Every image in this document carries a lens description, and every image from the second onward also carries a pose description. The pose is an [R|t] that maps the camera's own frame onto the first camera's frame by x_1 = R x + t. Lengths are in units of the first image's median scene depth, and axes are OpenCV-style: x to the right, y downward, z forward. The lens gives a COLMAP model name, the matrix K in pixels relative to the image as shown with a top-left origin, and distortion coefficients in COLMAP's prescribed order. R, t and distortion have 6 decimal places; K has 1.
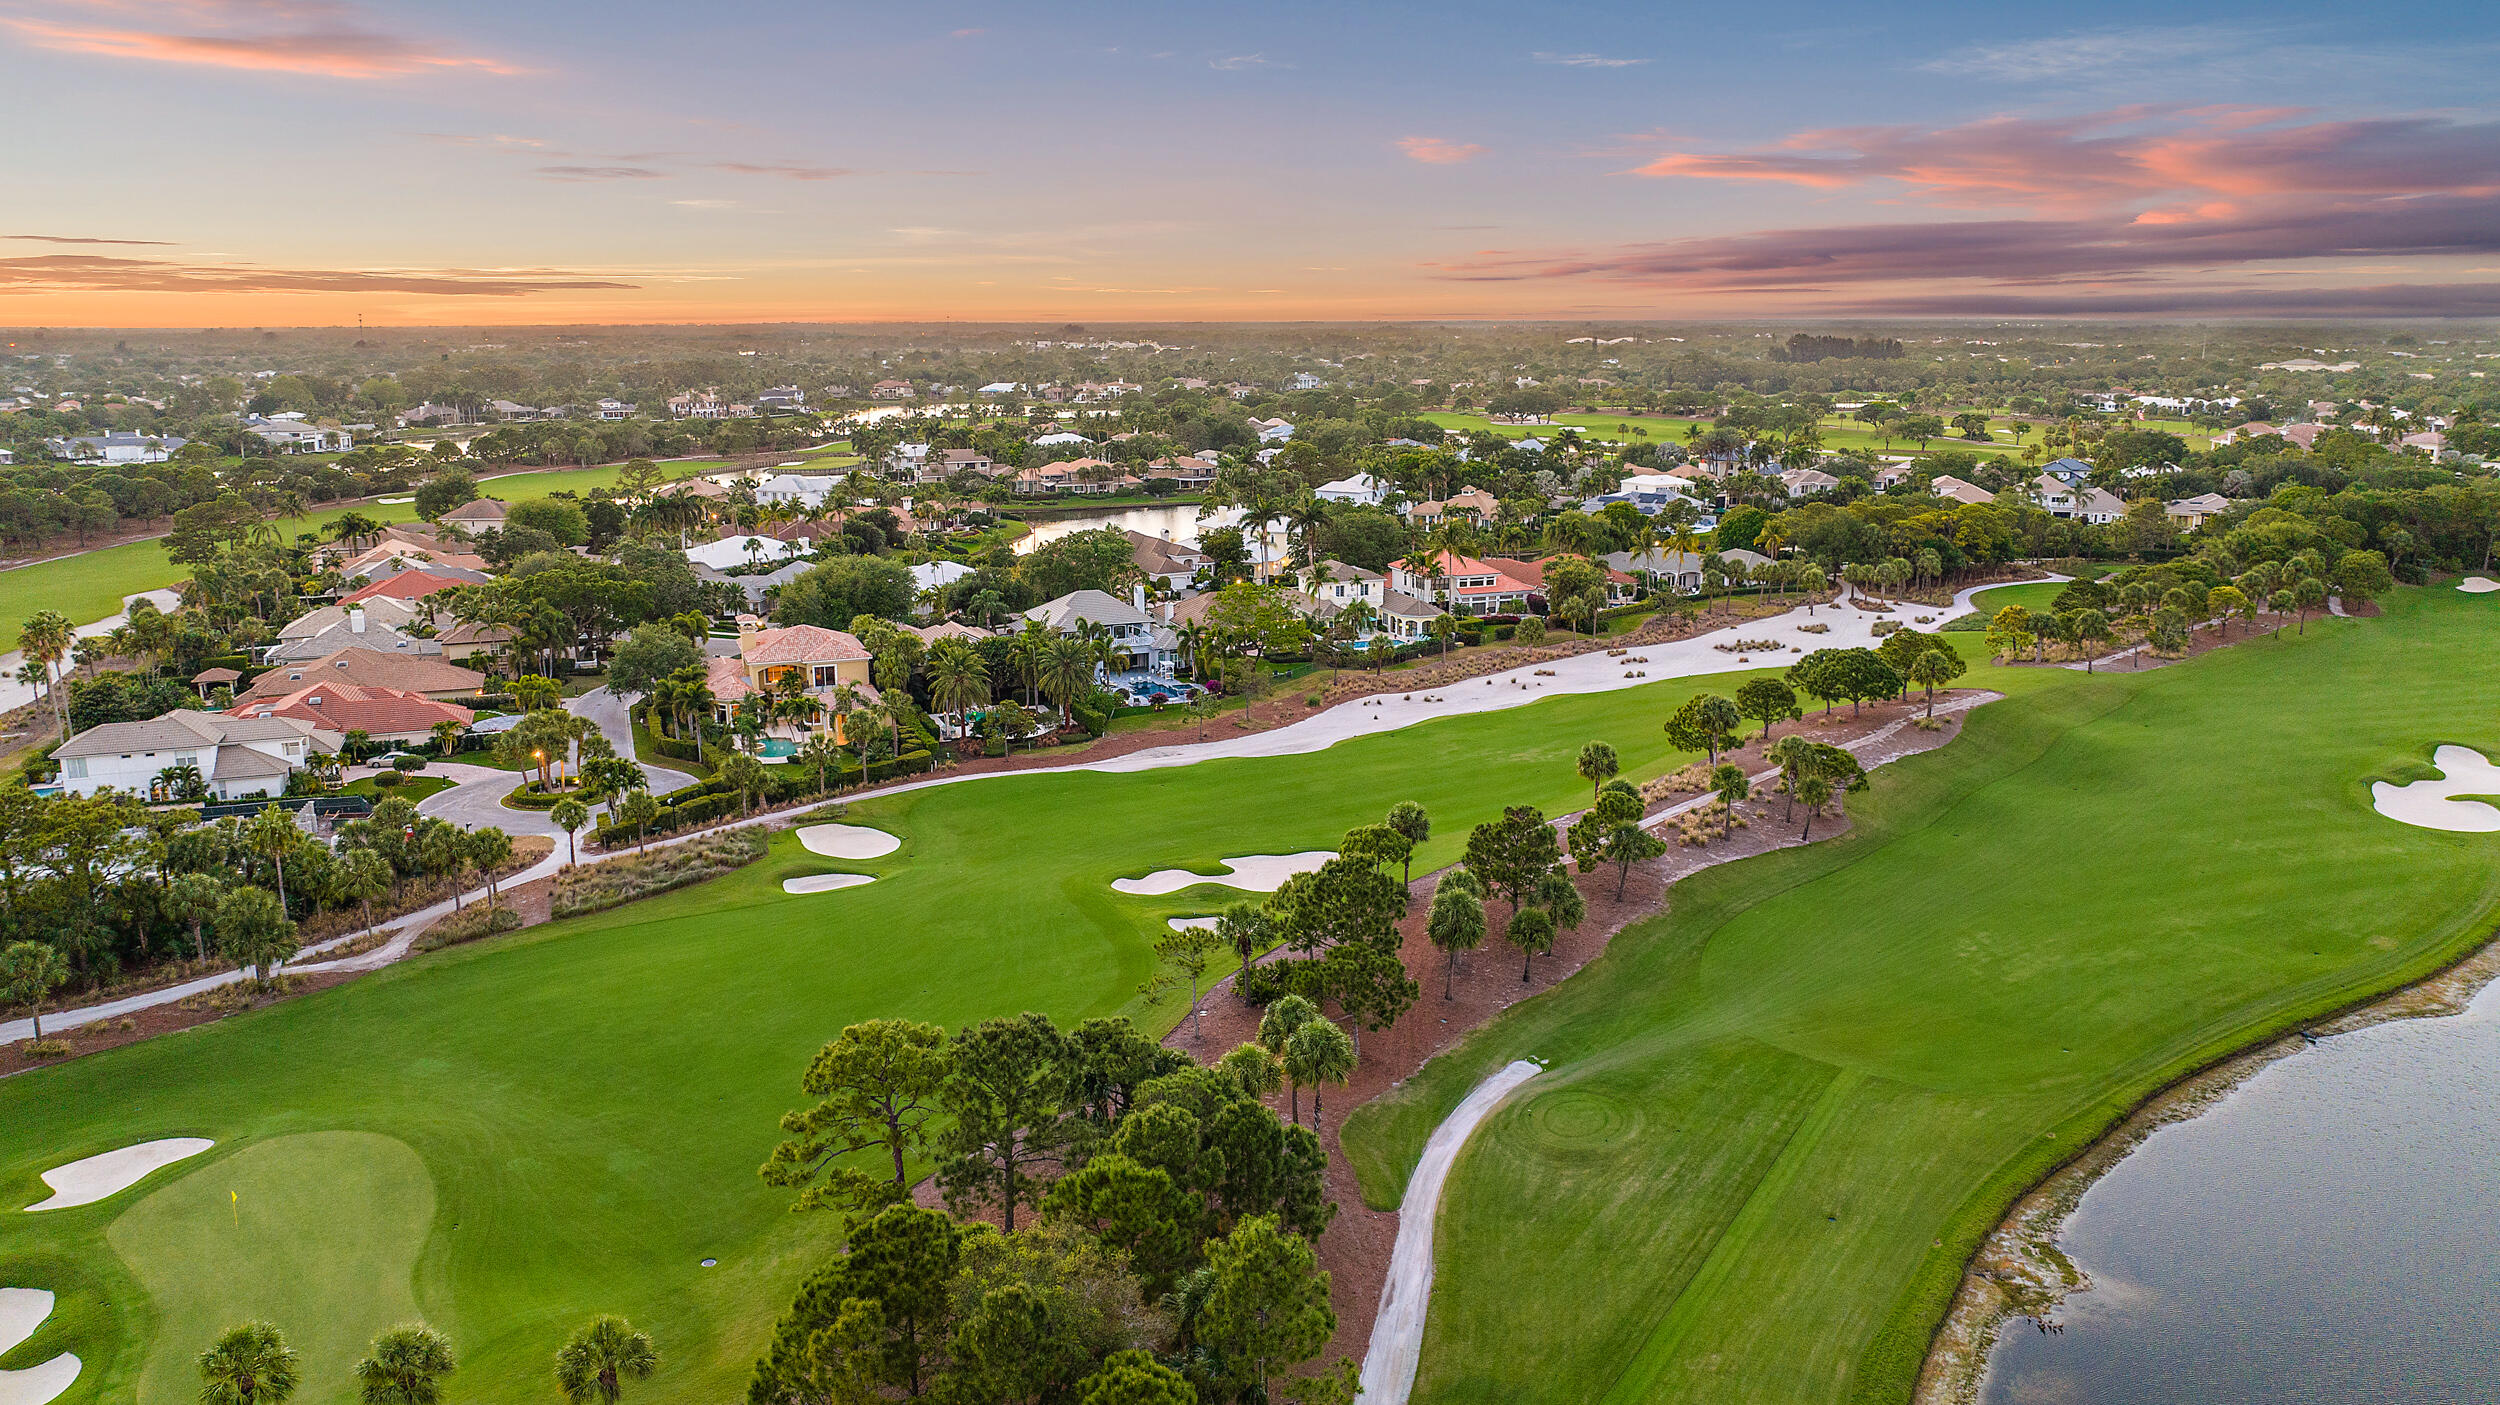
lens RADIAL K [[1767.4, 0, 1224.6], [0, 1767.4, 702.3], [0, 0, 1]] dist [-0.017603, -0.006169]
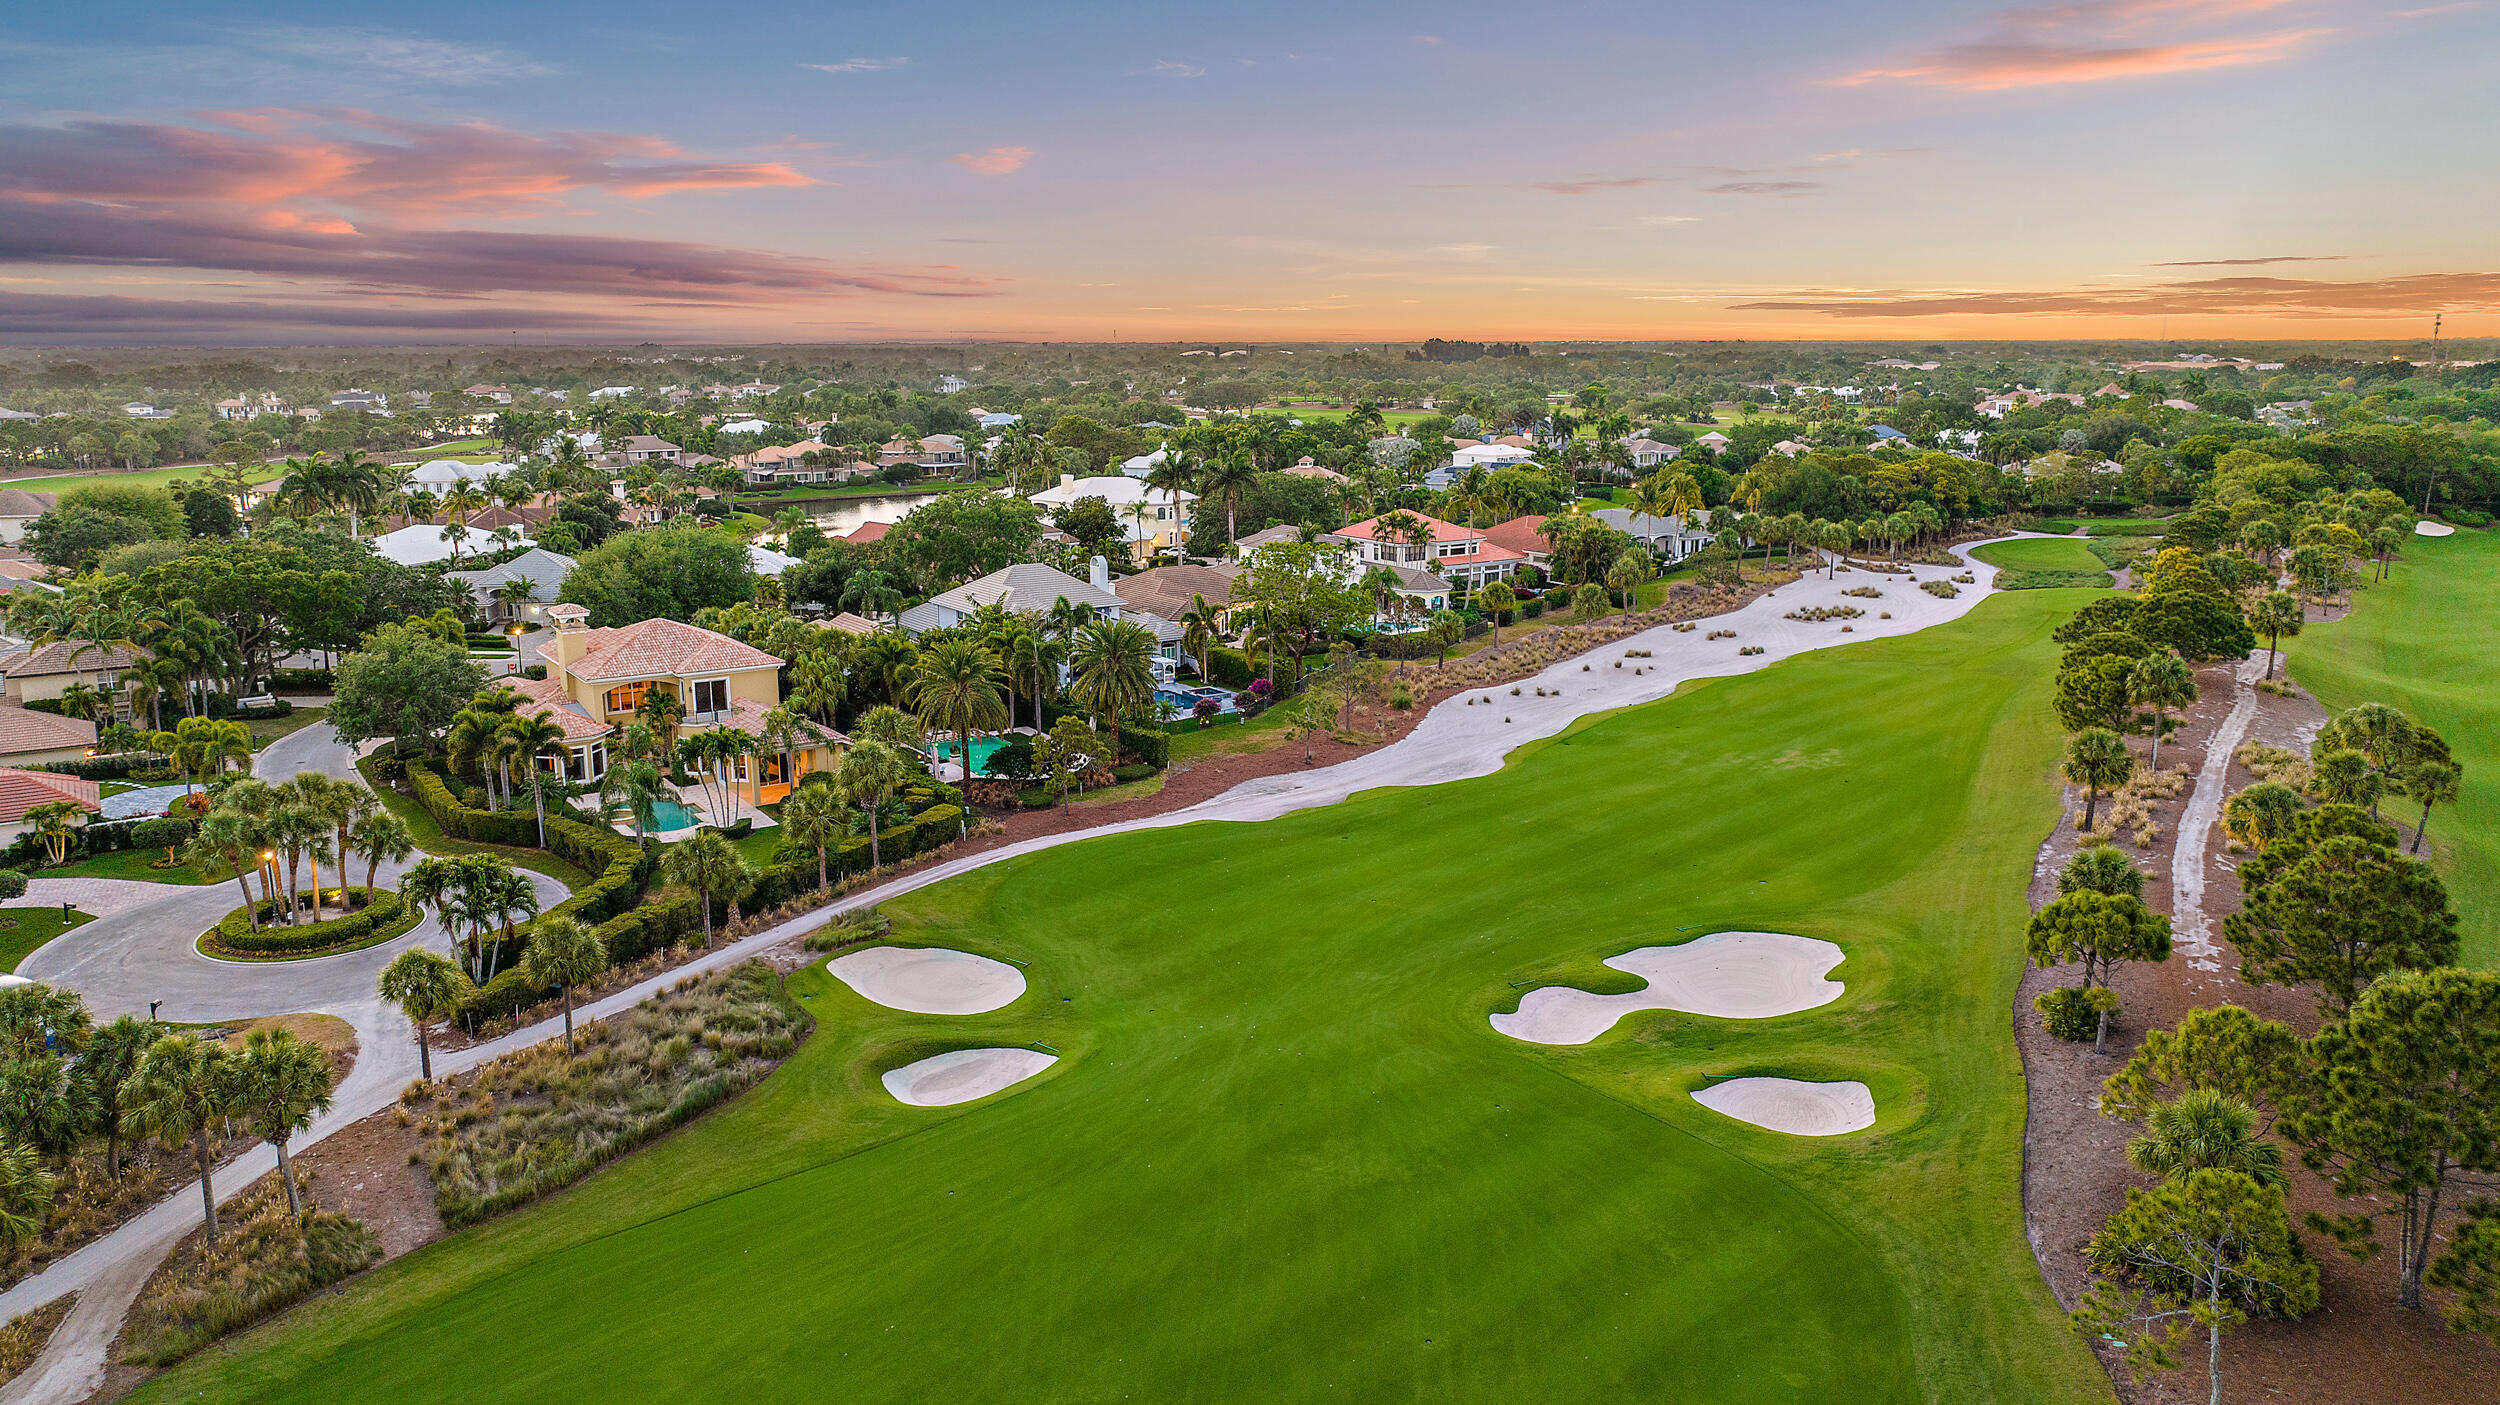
lens RADIAL K [[1767.4, 0, 1224.6], [0, 1767.4, 702.3], [0, 0, 1]] dist [-0.017603, -0.006169]
pose [[0.972593, -0.046507, 0.227814, -0.190236], [0.049572, 0.998741, -0.007747, 0.001318], [-0.227167, 0.018827, 0.973674, 0.344953]]
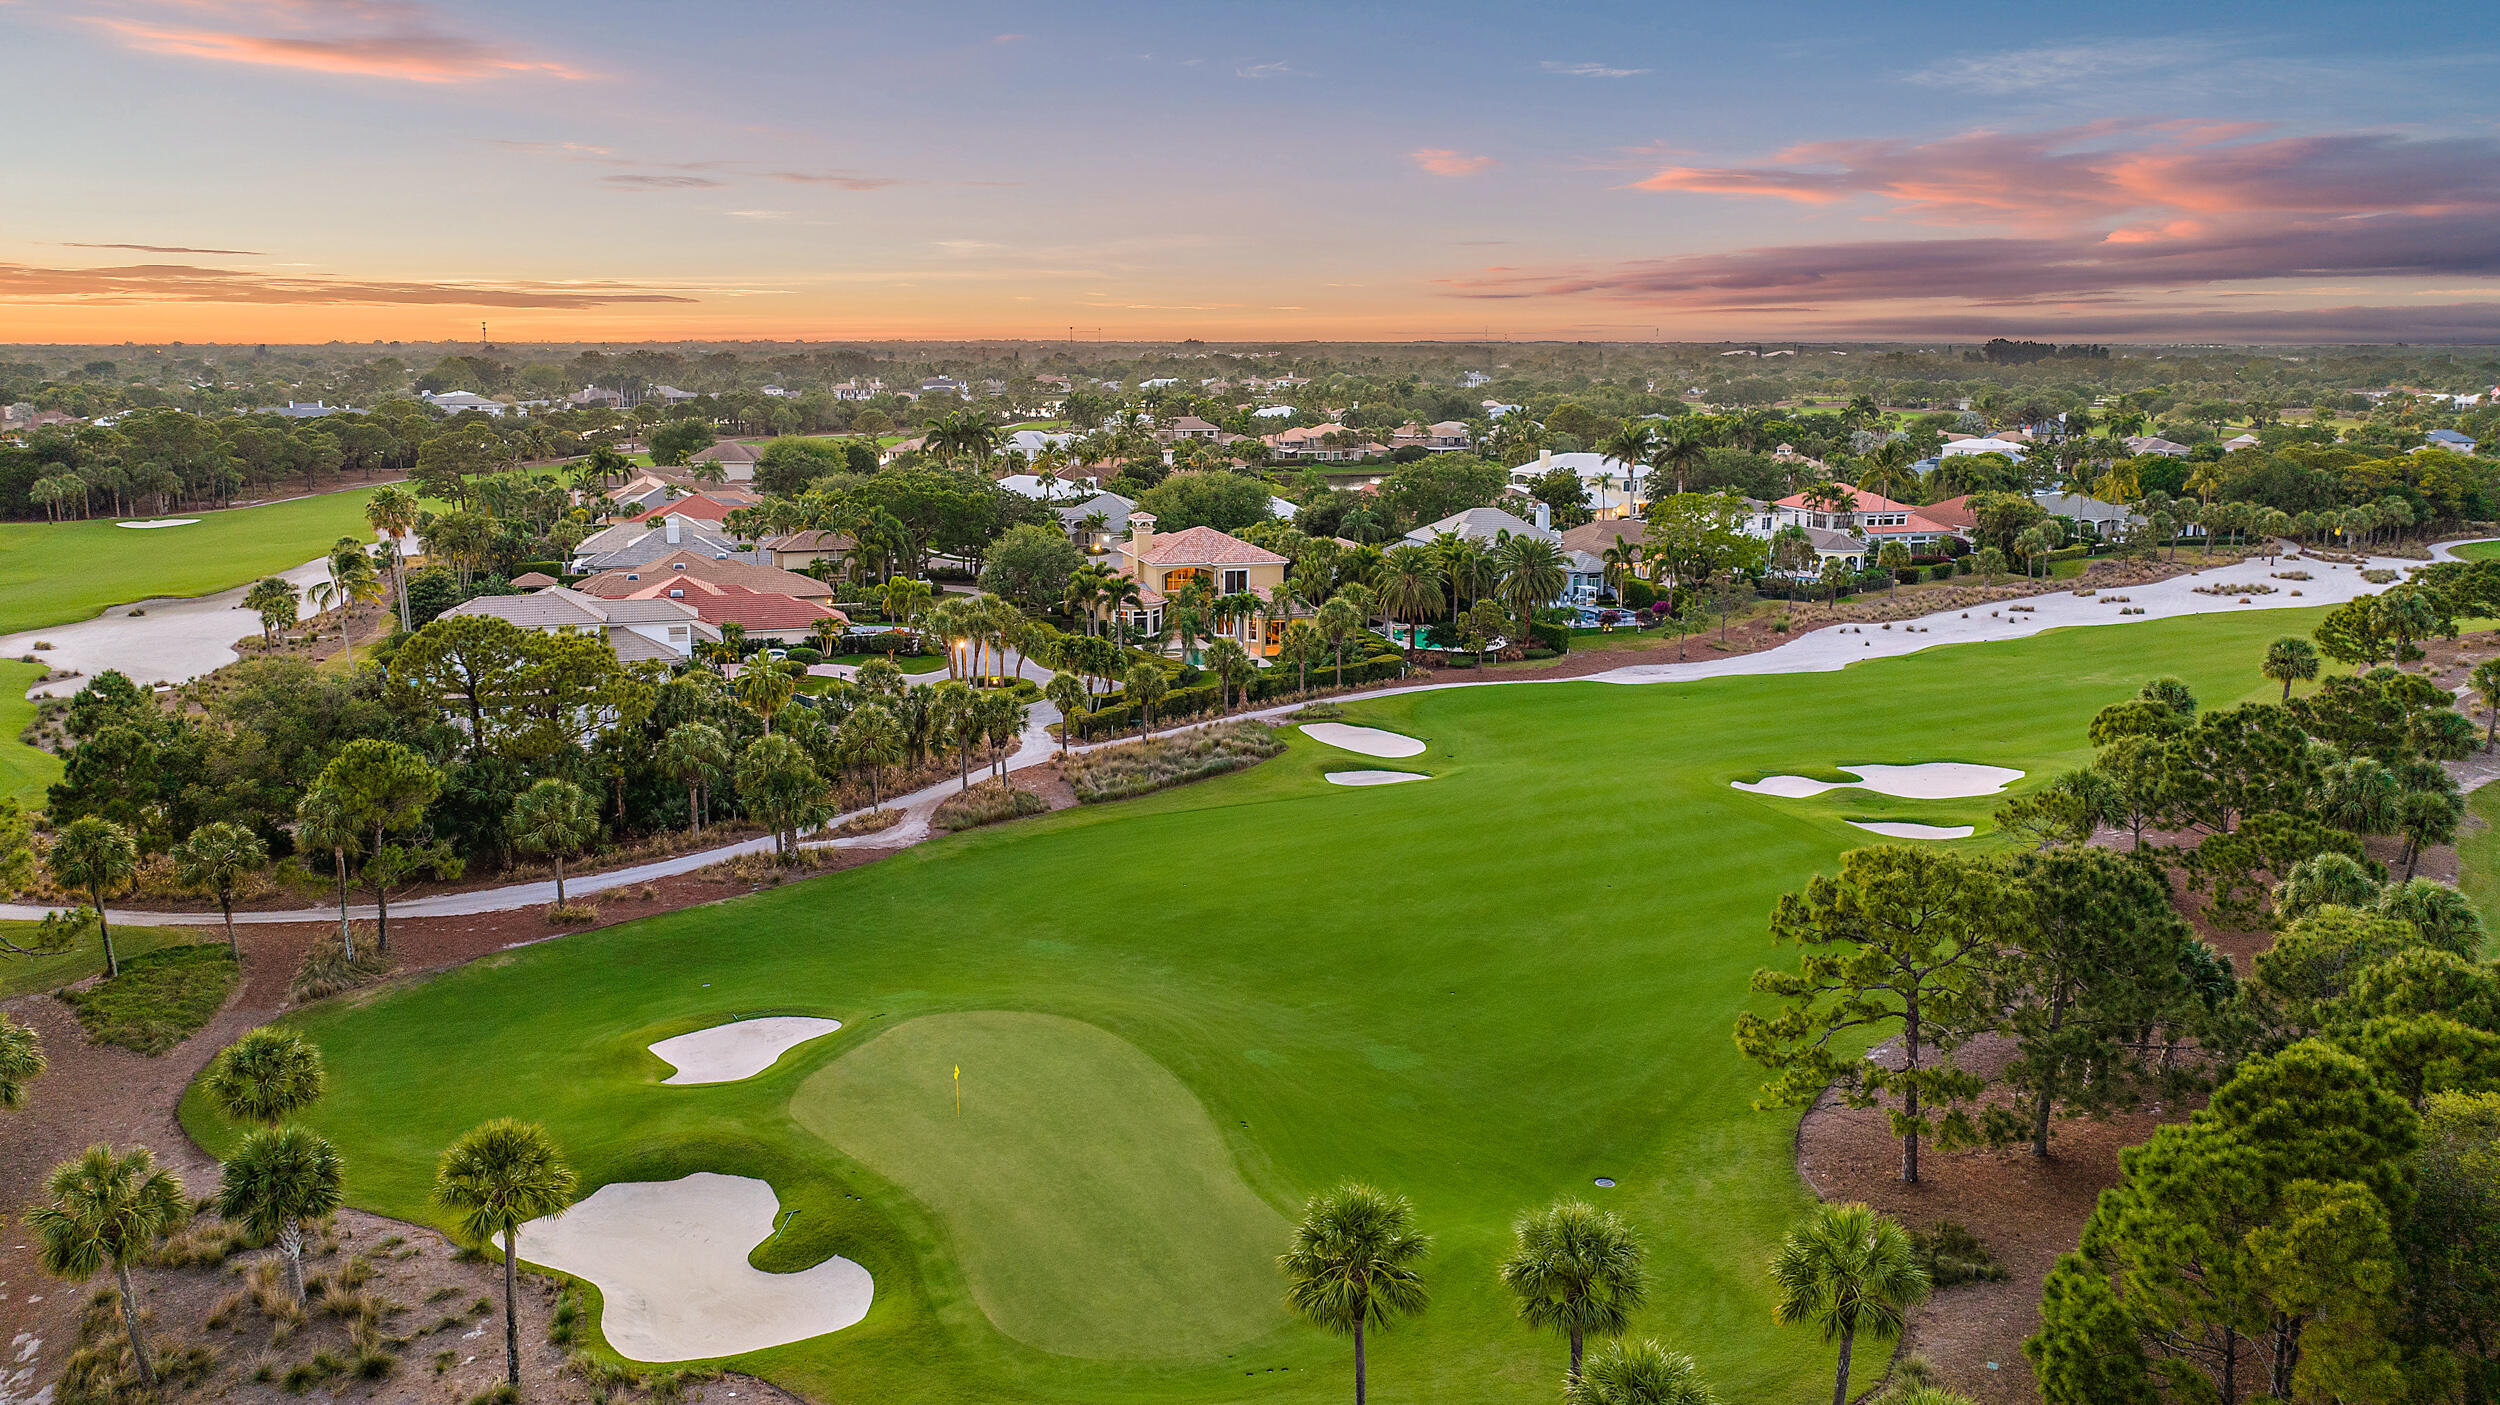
lens RADIAL K [[1798.6, 0, 1191.6], [0, 1798.6, 776.0], [0, 0, 1]] dist [-0.011868, -0.007059]
pose [[0.997195, 0.021461, -0.071711, -0.180920], [-0.019793, 0.999519, 0.023889, 0.059748], [0.072189, -0.022403, 0.997139, 0.110845]]
